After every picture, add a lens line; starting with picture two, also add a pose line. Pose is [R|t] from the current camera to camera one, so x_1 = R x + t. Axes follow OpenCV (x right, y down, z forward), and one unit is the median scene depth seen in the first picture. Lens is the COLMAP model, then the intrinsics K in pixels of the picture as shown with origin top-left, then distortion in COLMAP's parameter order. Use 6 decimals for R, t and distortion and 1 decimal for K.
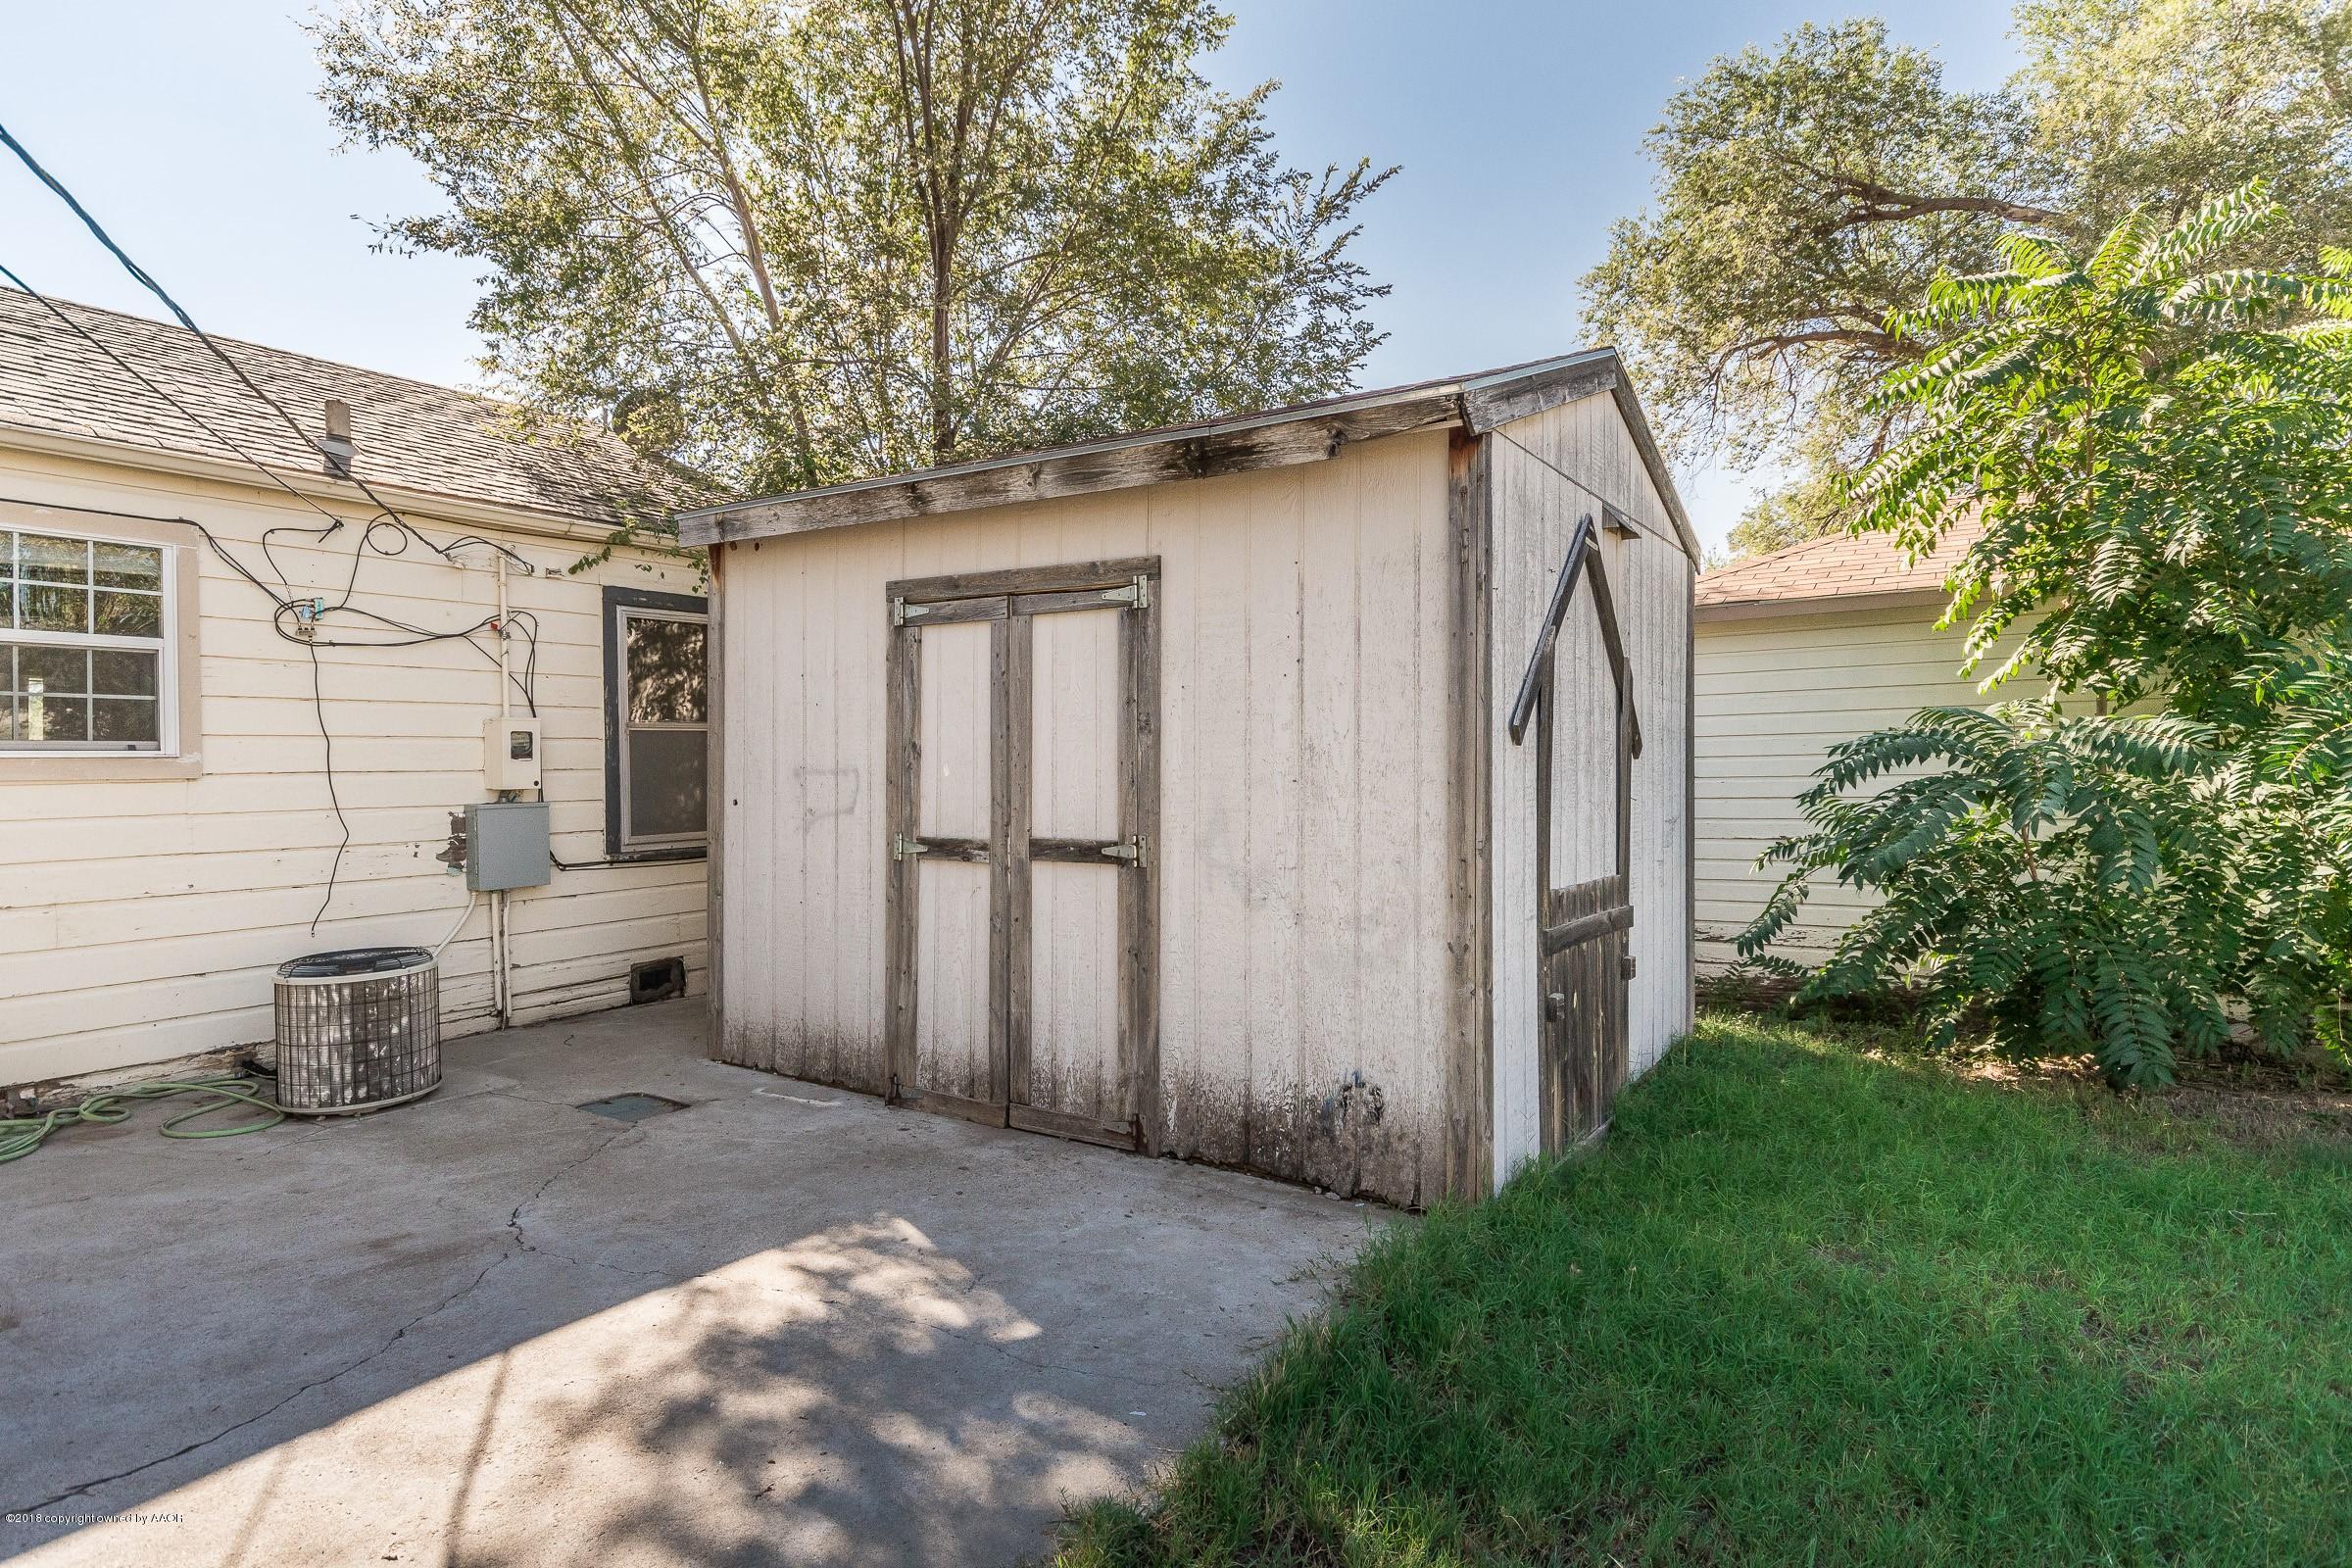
lens RADIAL K [[1274.1, 0, 1168.9], [0, 1274.1, 777.1], [0, 0, 1]] dist [0.020884, -0.000915]
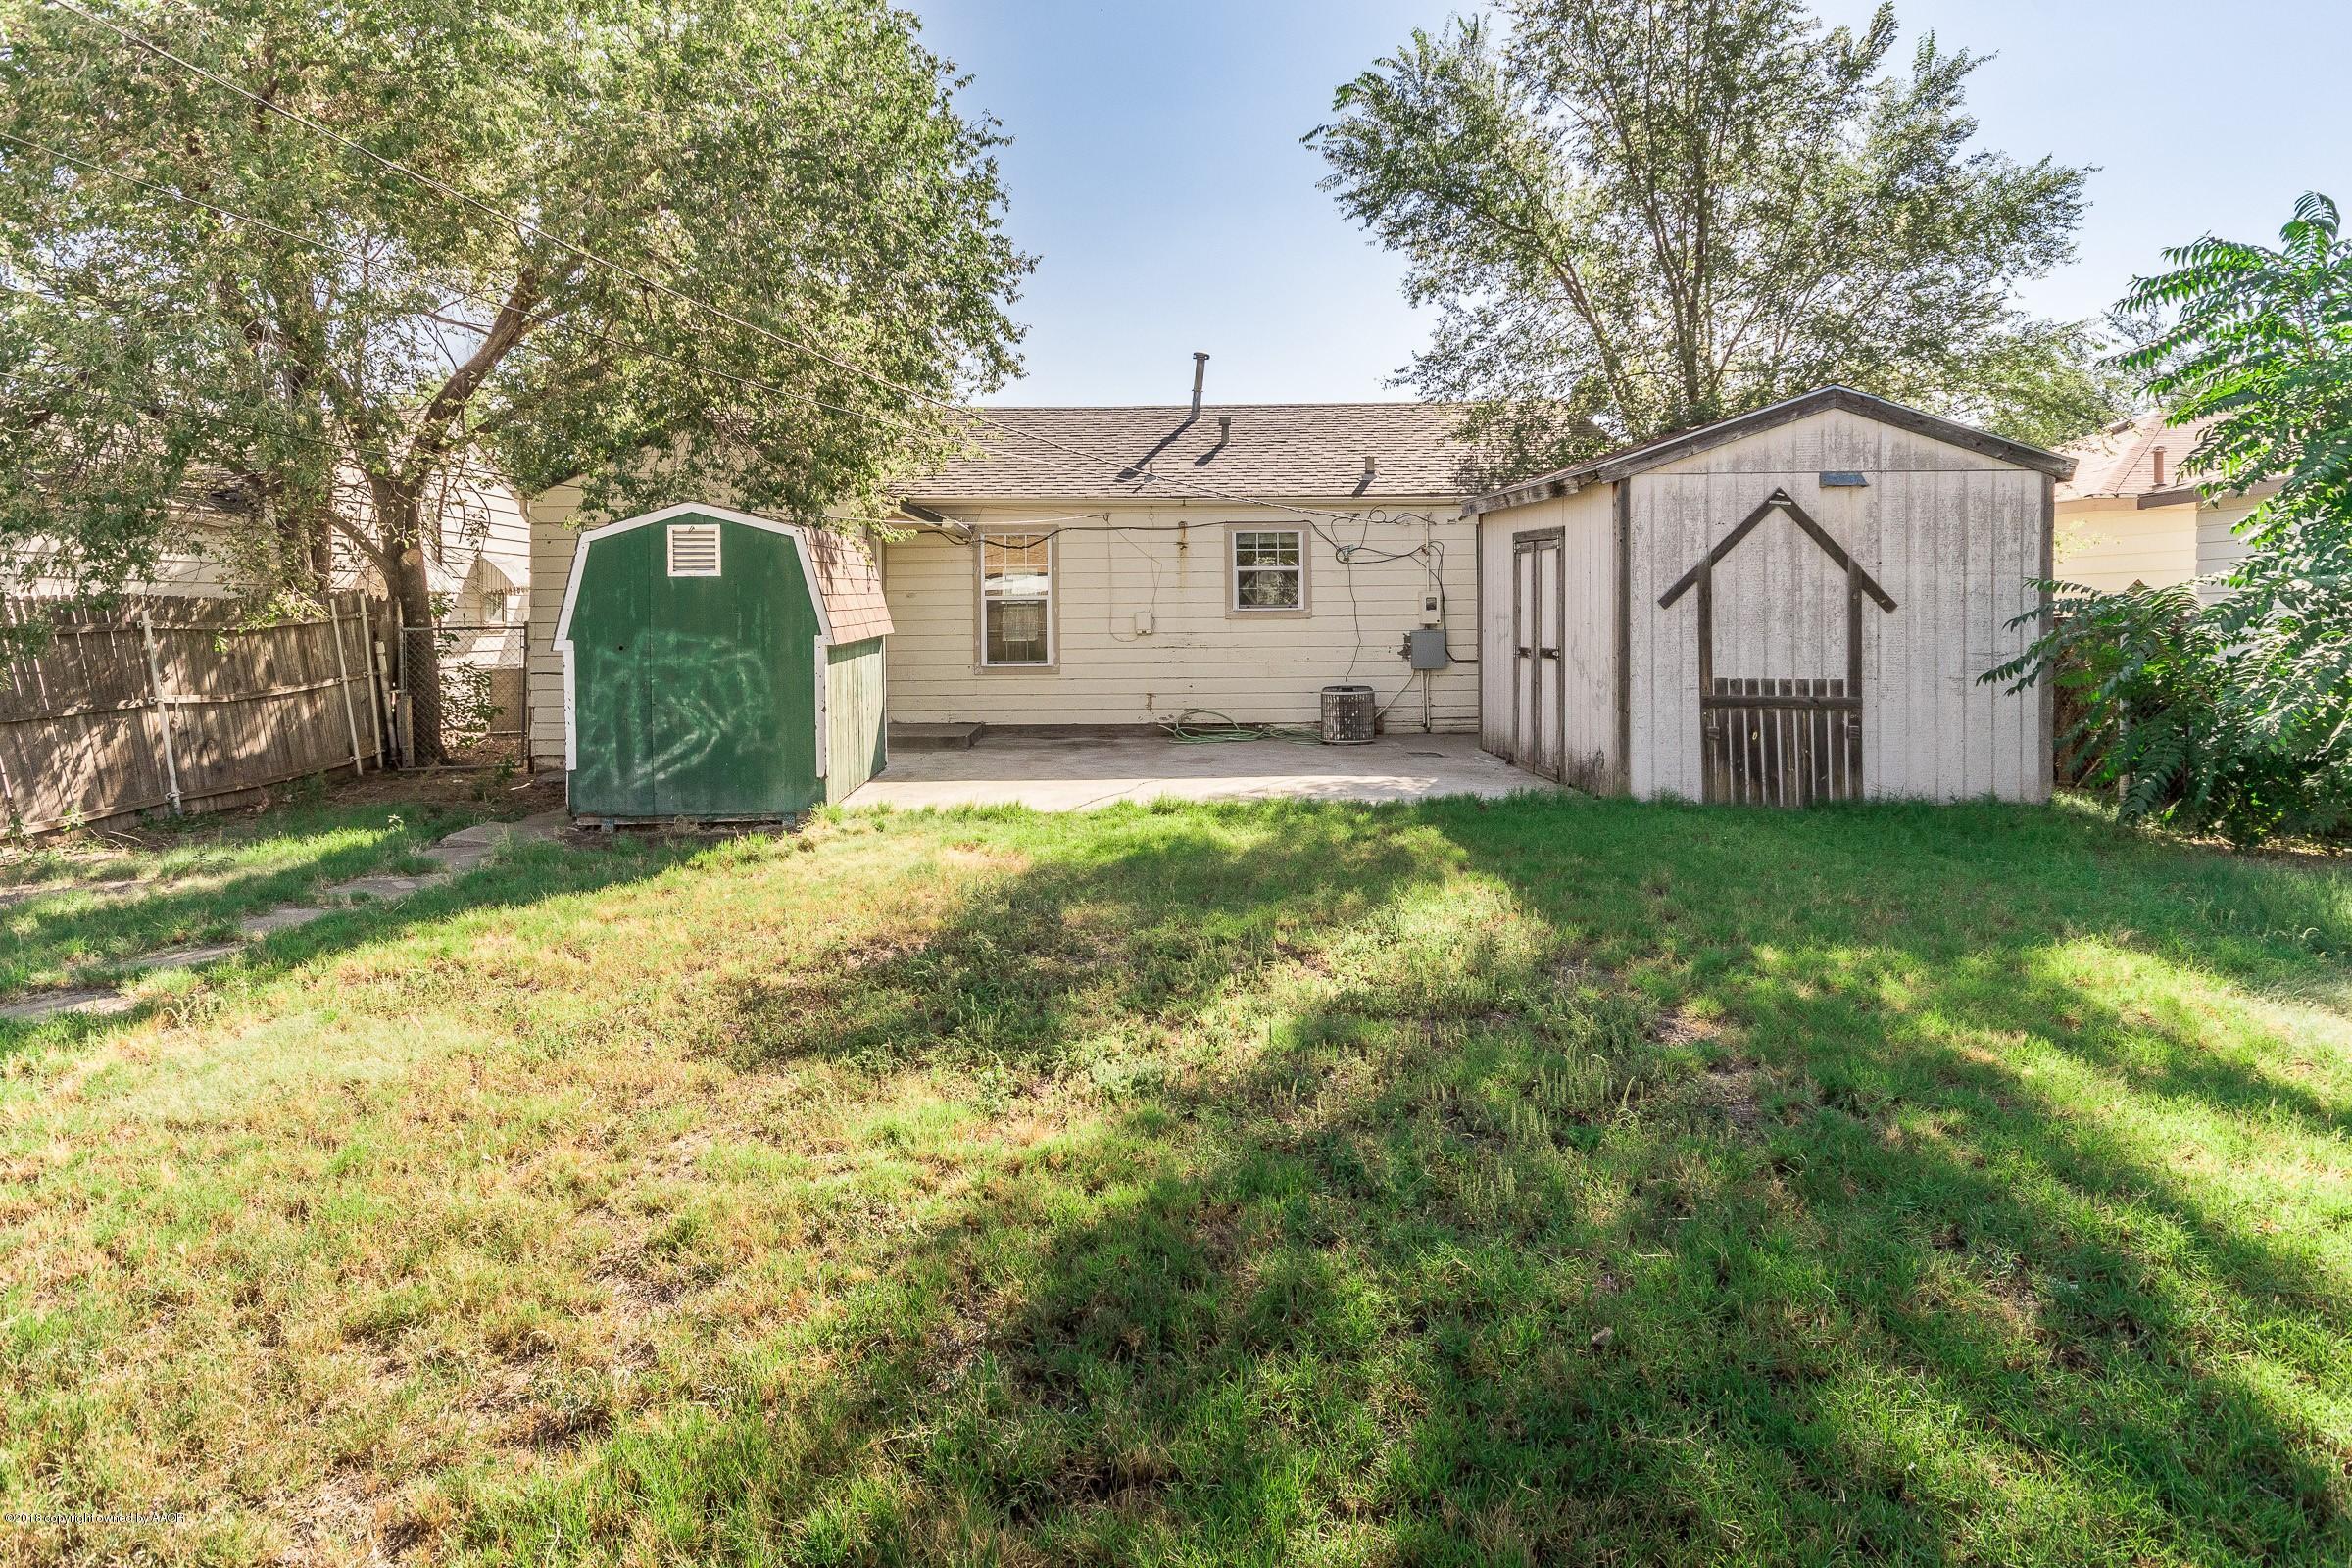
lens RADIAL K [[1274.1, 0, 1175.6], [0, 1274.1, 782.3], [0, 0, 1]] dist [0.020884, -0.000915]
pose [[0.604260, 0.112081, -0.788865, 1.240901], [-0.008452, 0.990903, 0.134312, -0.013979], [0.796742, -0.074492, 0.599711, -0.859978]]
